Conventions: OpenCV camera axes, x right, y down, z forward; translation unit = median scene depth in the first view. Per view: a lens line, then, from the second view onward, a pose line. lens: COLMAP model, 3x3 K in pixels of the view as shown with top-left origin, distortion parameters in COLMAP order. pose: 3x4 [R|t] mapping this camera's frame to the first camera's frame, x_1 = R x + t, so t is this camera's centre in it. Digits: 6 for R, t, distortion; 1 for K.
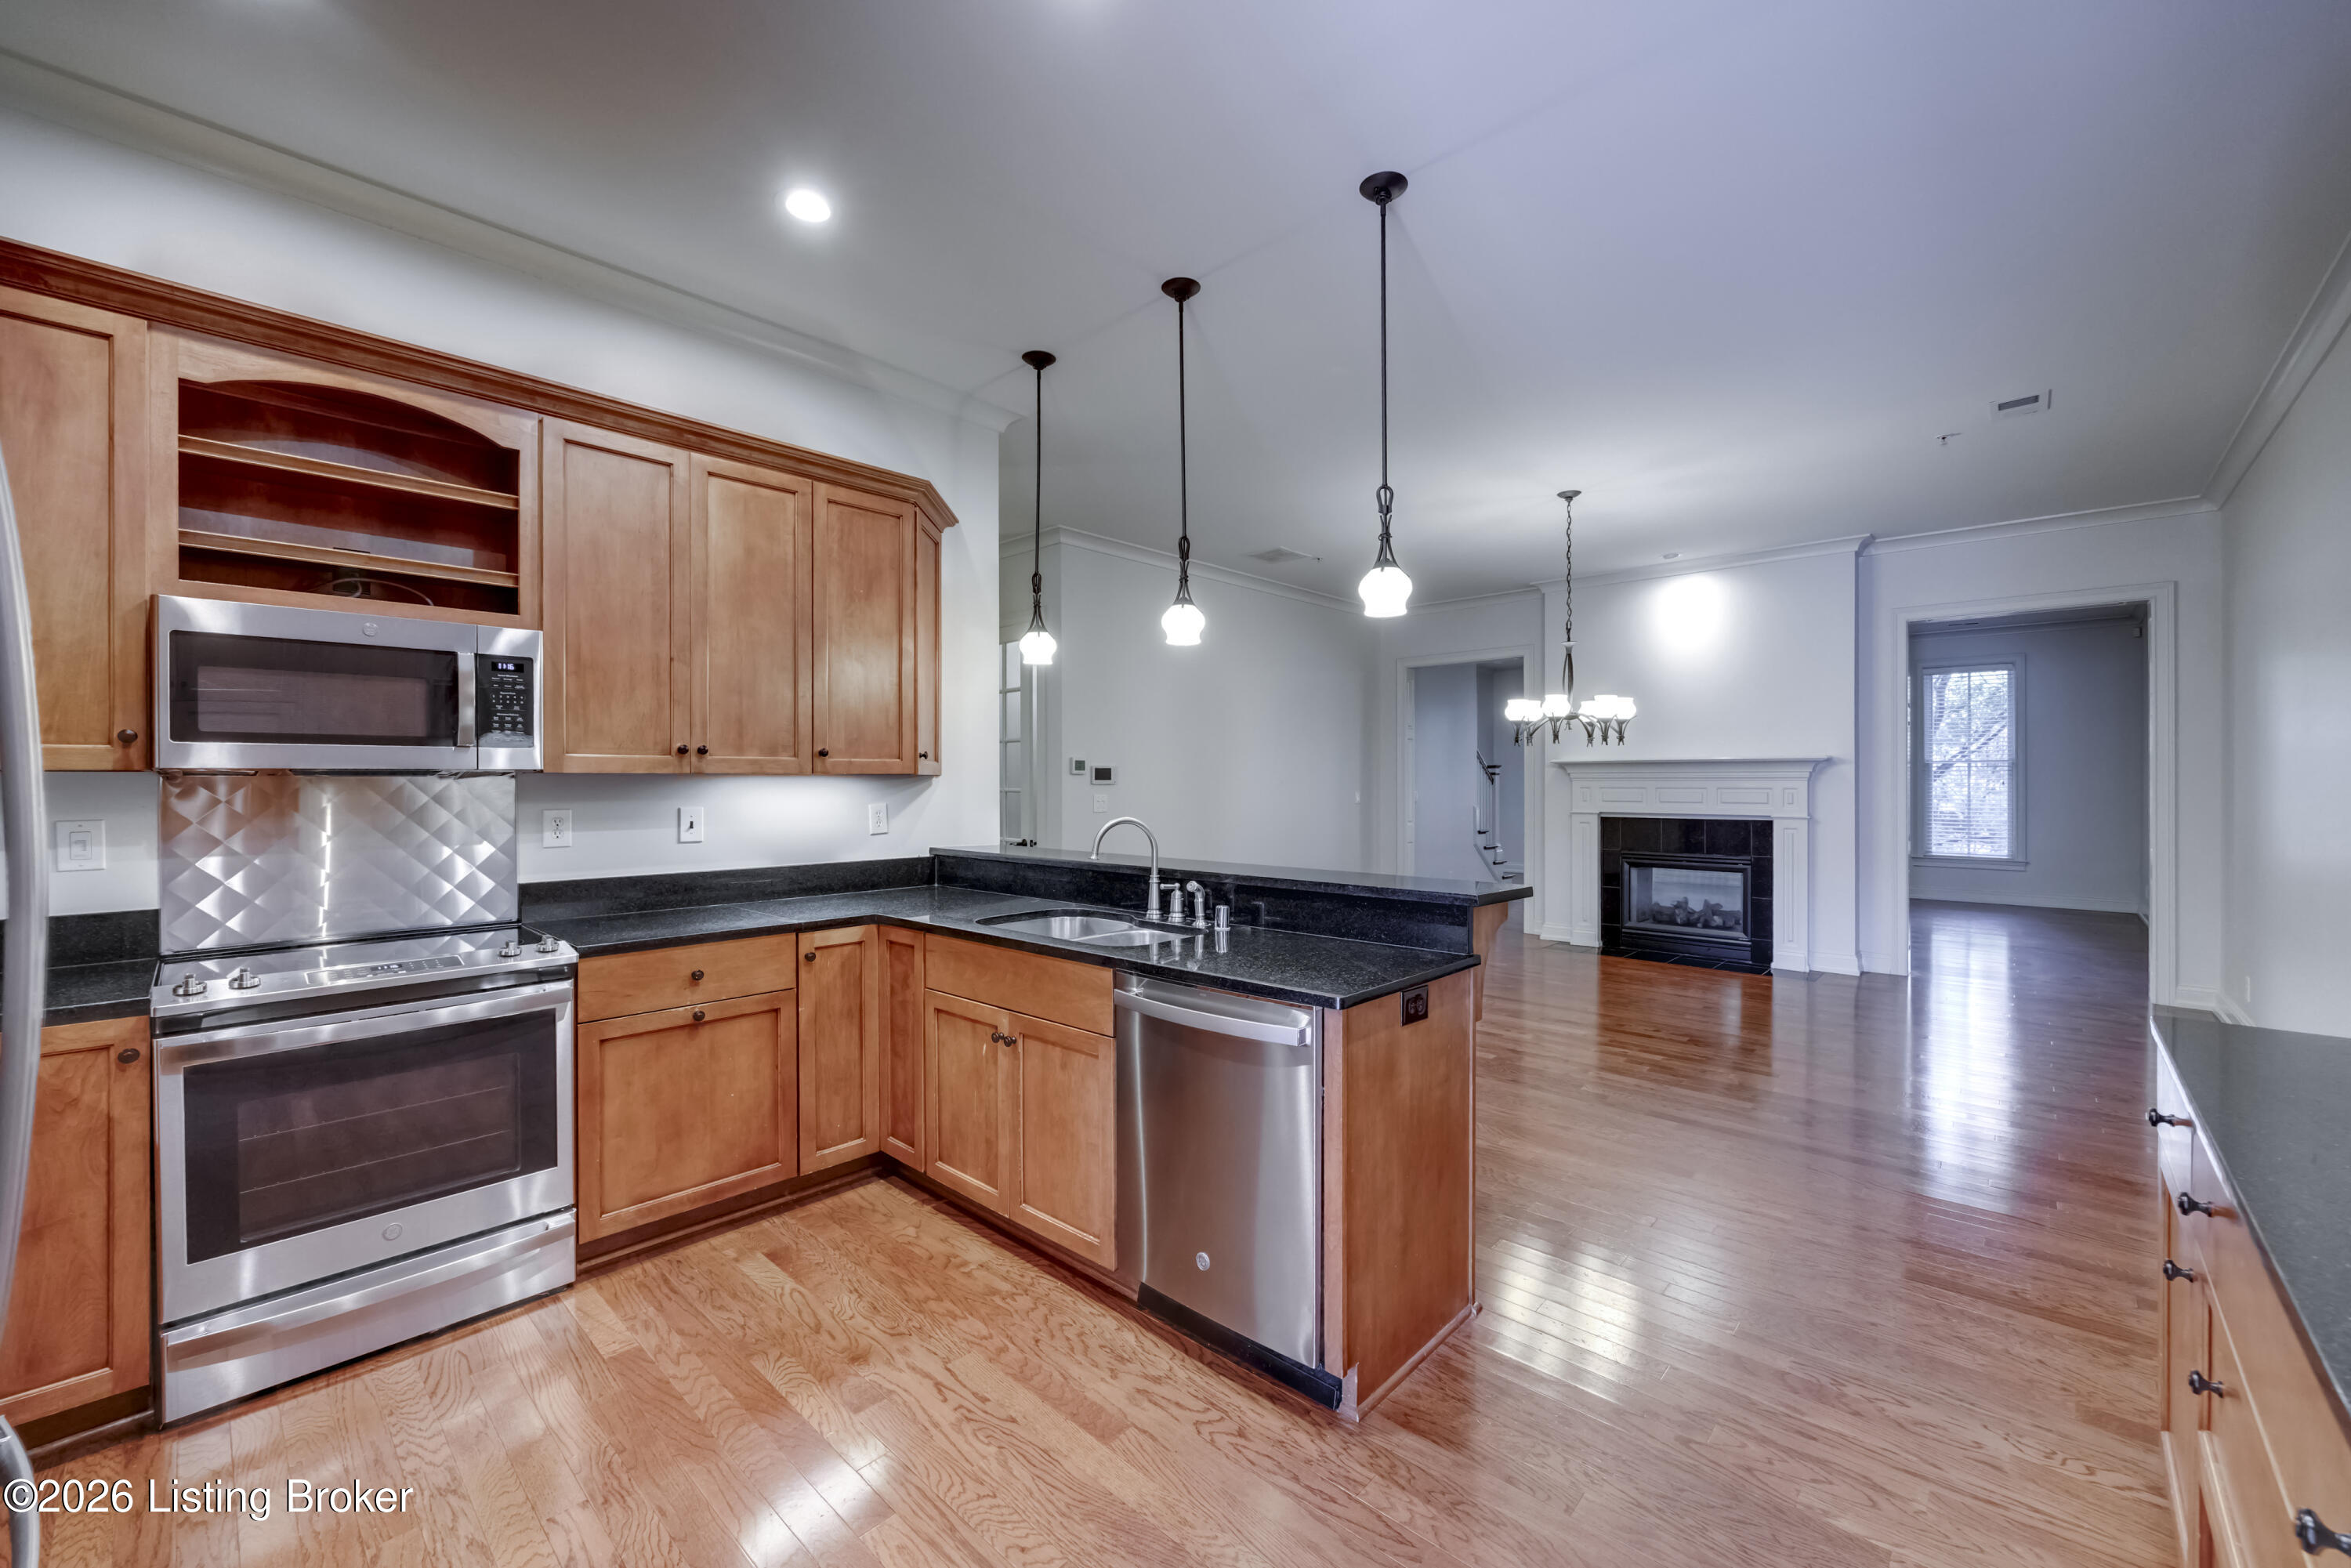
lens RADIAL K [[924.0, 0, 1175.5], [0, 924.0, 784.0], [0, 0, 1]] dist [-0.000867, 0.000041]
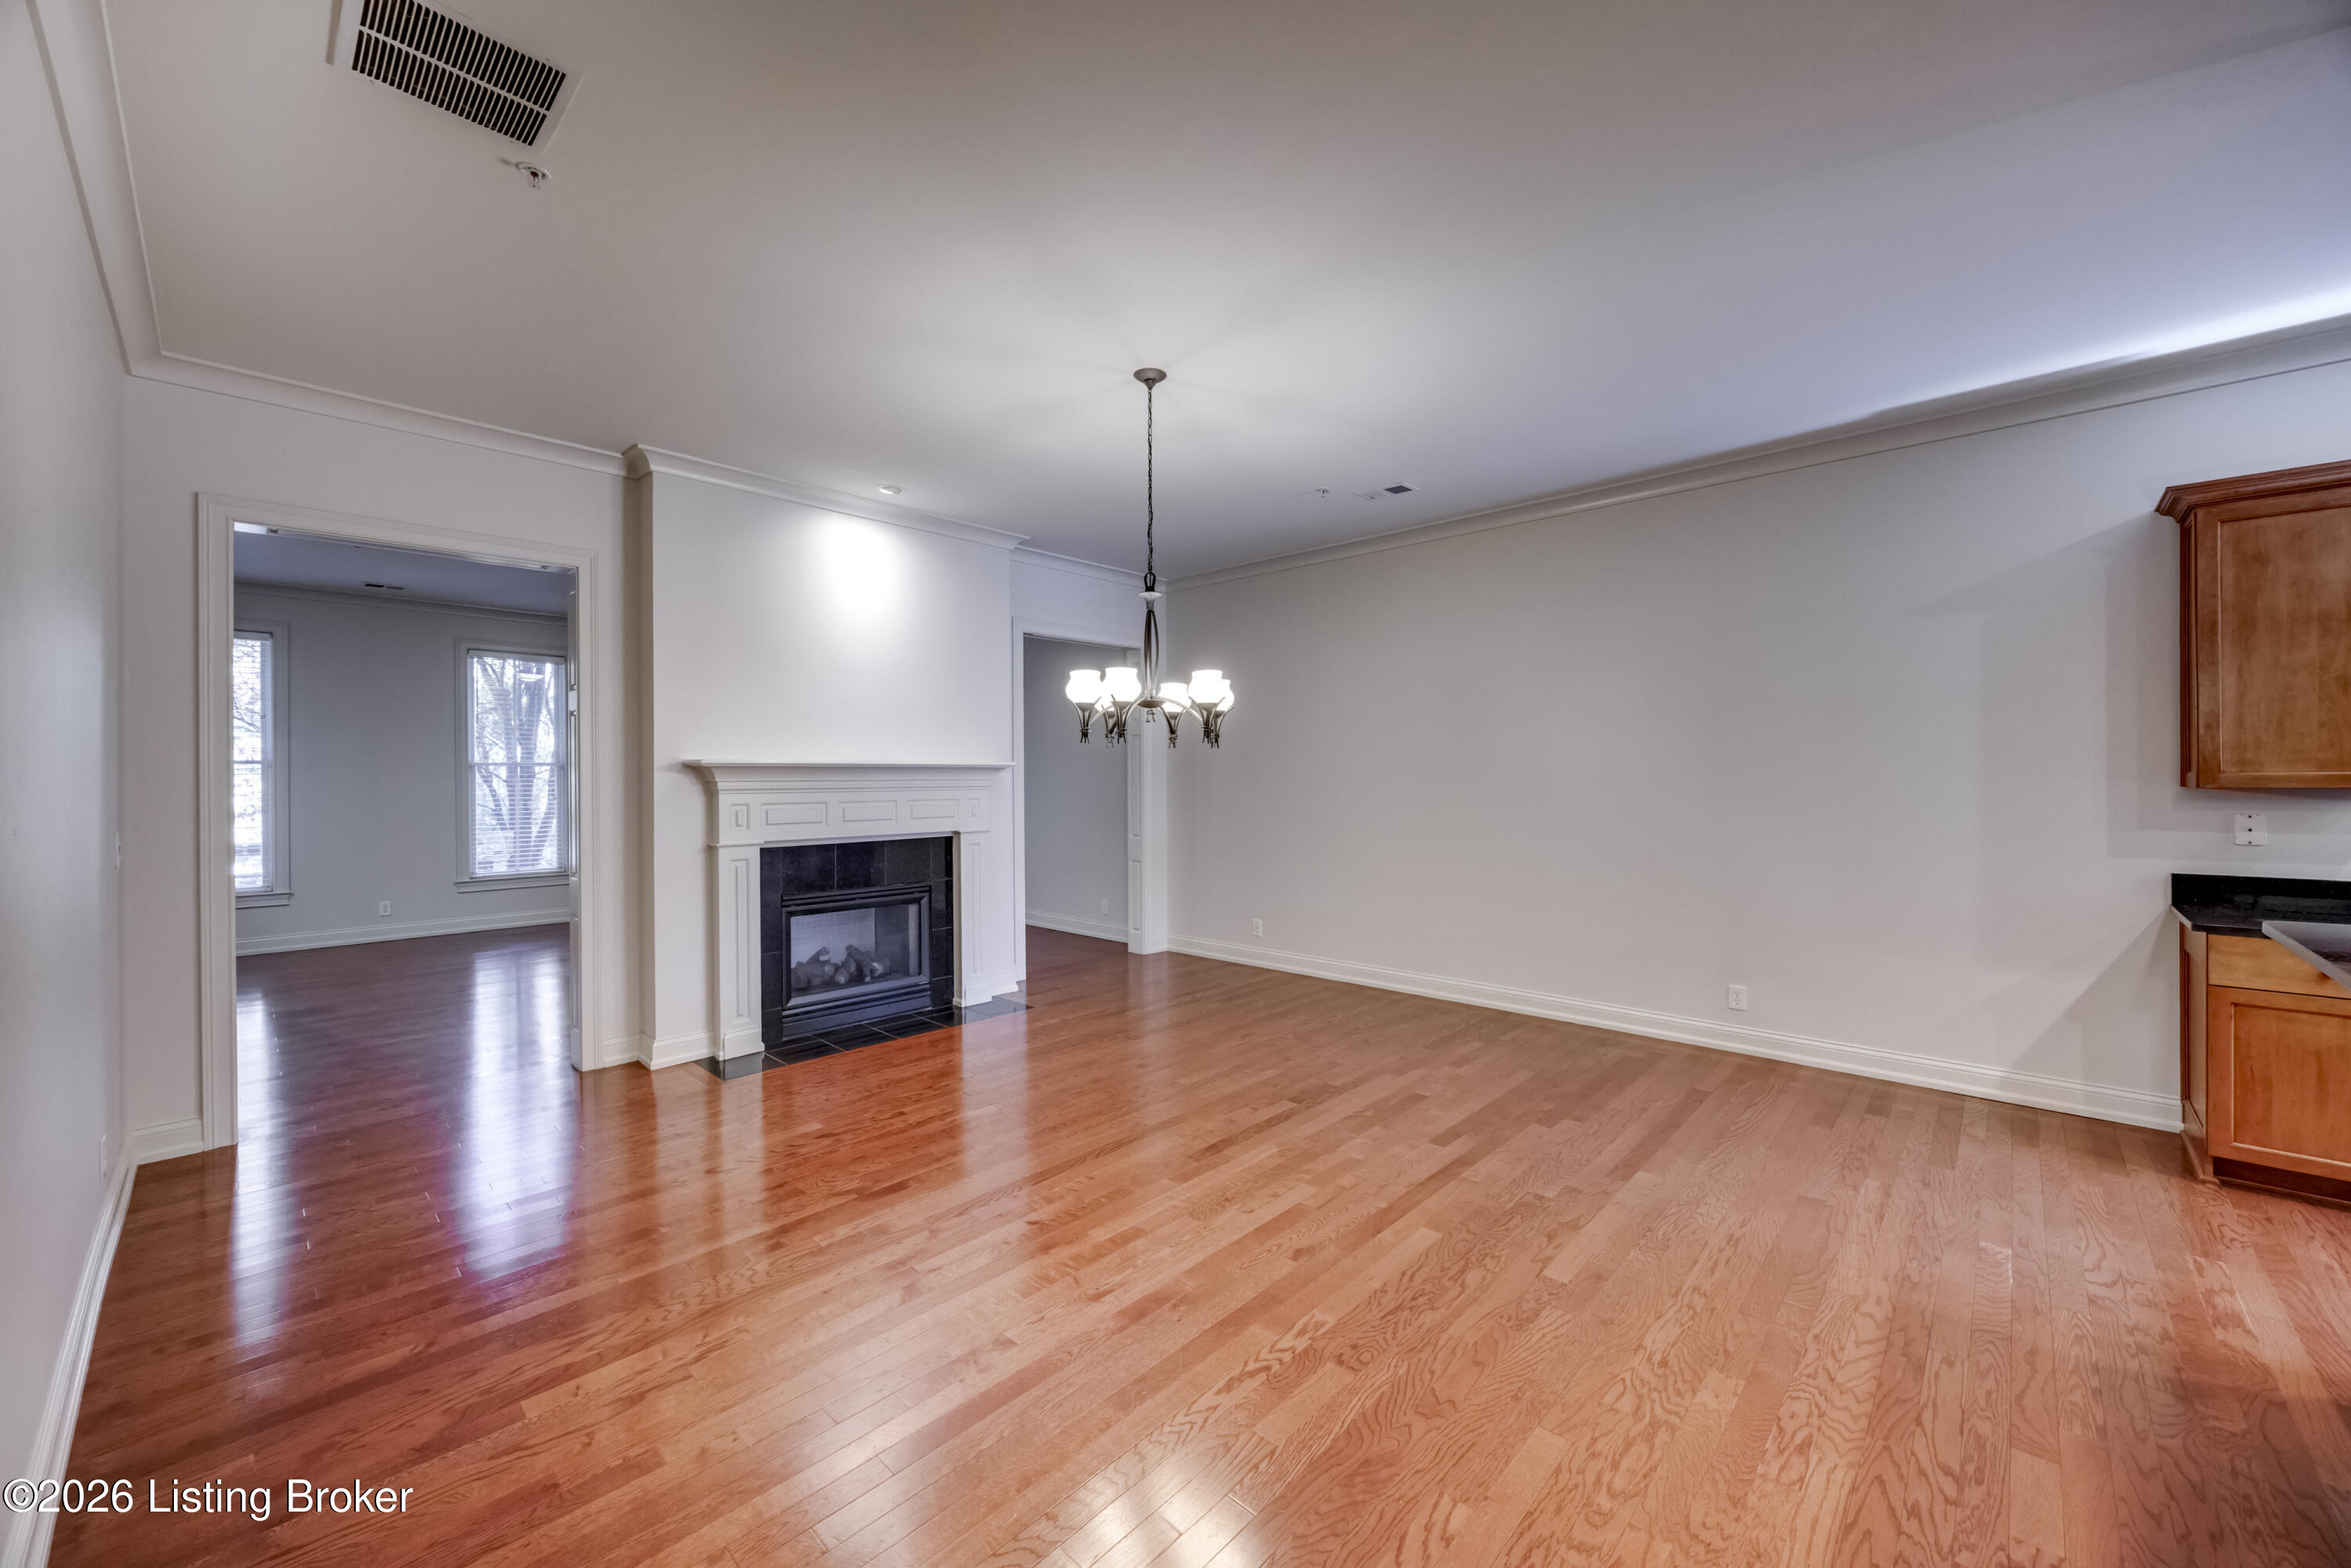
lens RADIAL K [[890.7, 0, 1182.6], [0, 890.7, 779.5], [0, 0, 1]] dist [-0.000834, 0.000114]
pose [[0.005547, -0.002672, 0.999981, -0.182915], [0.007850, 0.999966, 0.002628, -0.013844], [-0.999954, 0.007836, 0.005567, 0.784161]]
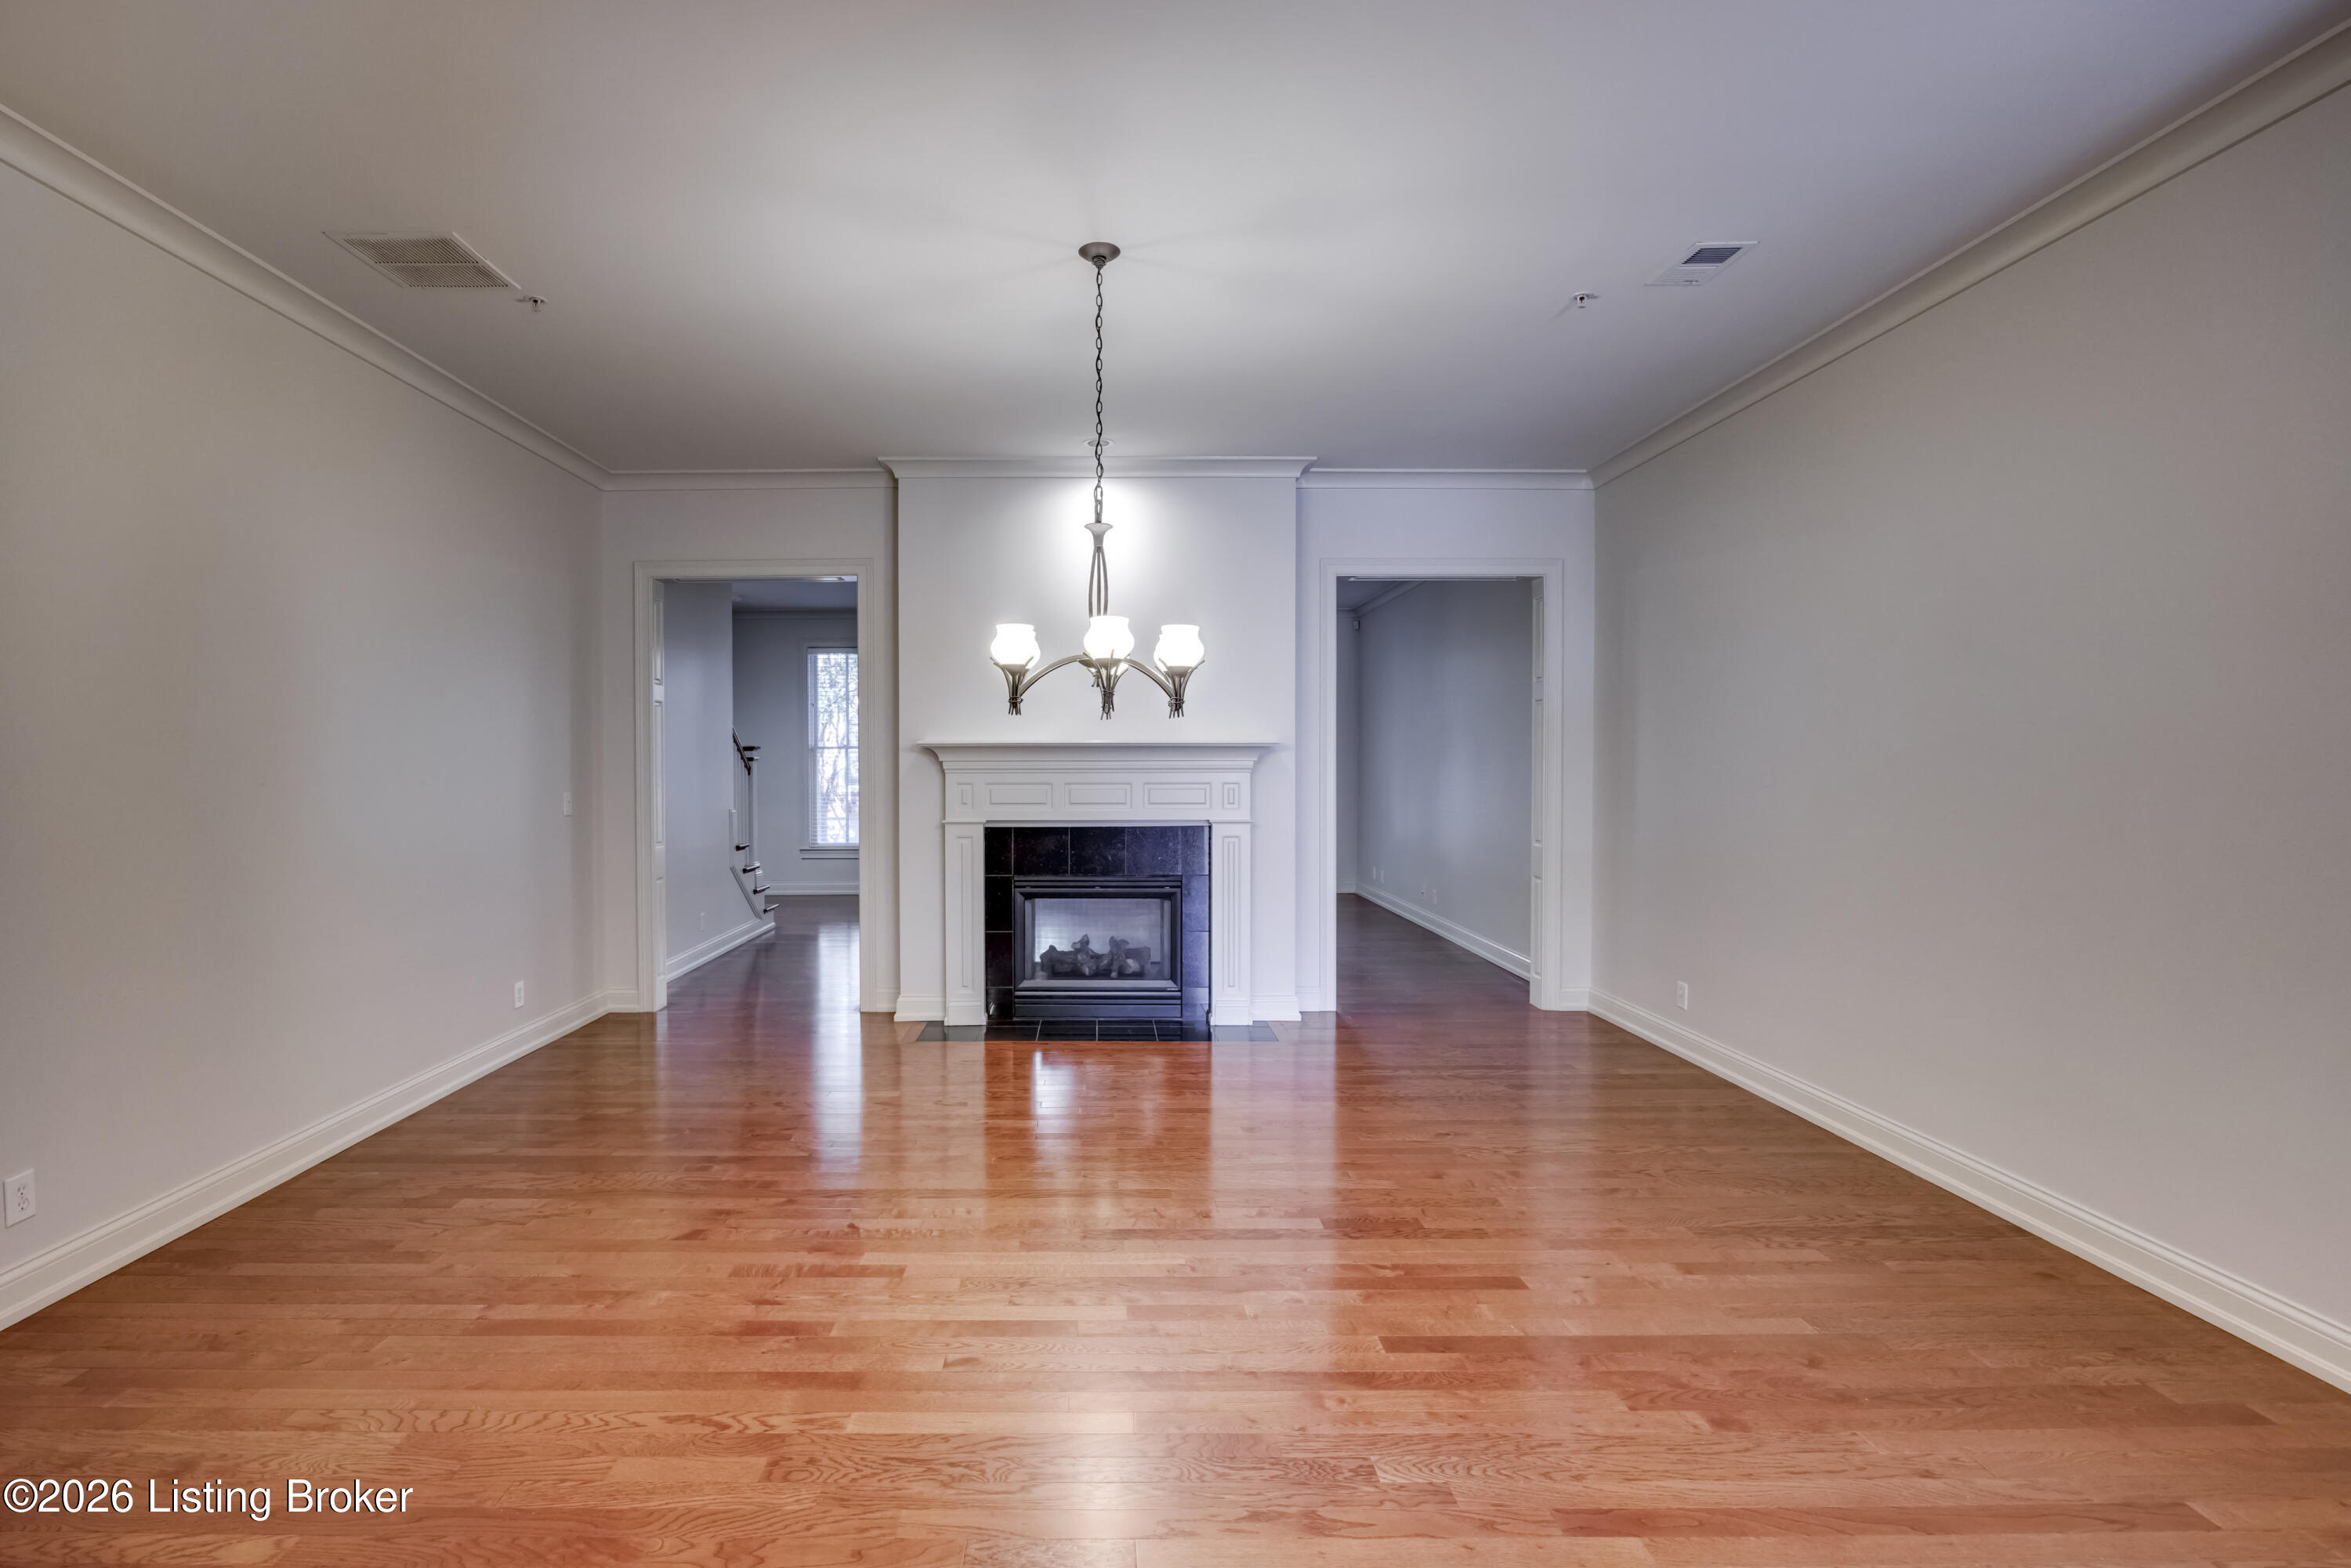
lens RADIAL K [[1067.5, 0, 1092.2], [0, 1067.5, 778.8], [0, 0, 1]] dist [-0.010836, -0.000133]
pose [[0.733758, -0.010478, 0.679330, -0.004258], [0.002872, 0.999920, 0.012321, -0.009529], [-0.679404, -0.007090, 0.733730, 0.435307]]
